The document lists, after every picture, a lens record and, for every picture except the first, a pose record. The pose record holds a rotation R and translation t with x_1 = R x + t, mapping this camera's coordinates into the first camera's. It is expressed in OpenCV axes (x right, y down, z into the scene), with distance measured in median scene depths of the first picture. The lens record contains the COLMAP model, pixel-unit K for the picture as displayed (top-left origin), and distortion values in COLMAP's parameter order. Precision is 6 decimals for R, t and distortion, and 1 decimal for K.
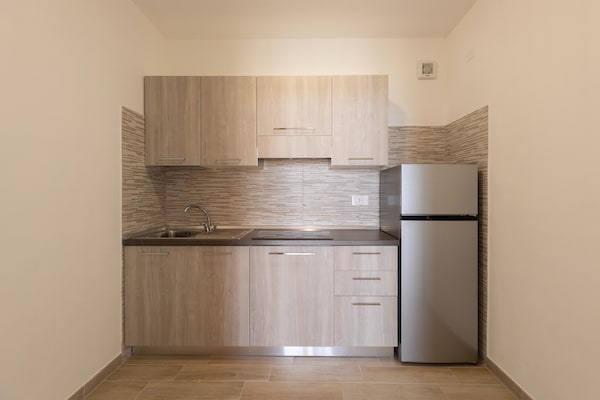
lens RADIAL K [[343.6, 0, 298.3], [0, 343.6, 201.0], [0, 0, 1]] dist [0.003224, 0.000936]
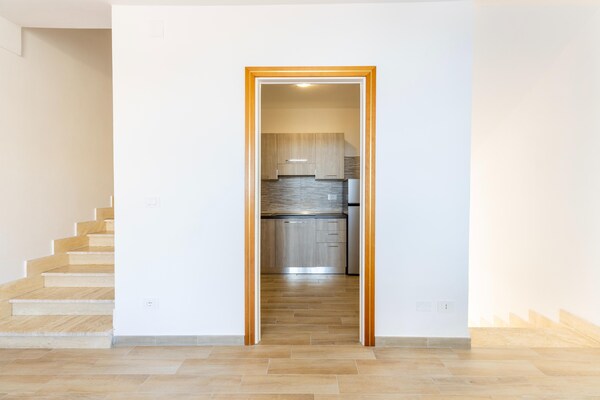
lens RADIAL K [[343.6, 0, 298.3], [0, 343.6, 201.0], [0, 0, 1]] dist [0.003224, 0.000936]
pose [[0.999982, -0.001832, 0.005730, -0.011686], [0.001878, 0.999967, -0.007955, 0.037023], [-0.005715, 0.007966, 0.999952, -0.946245]]
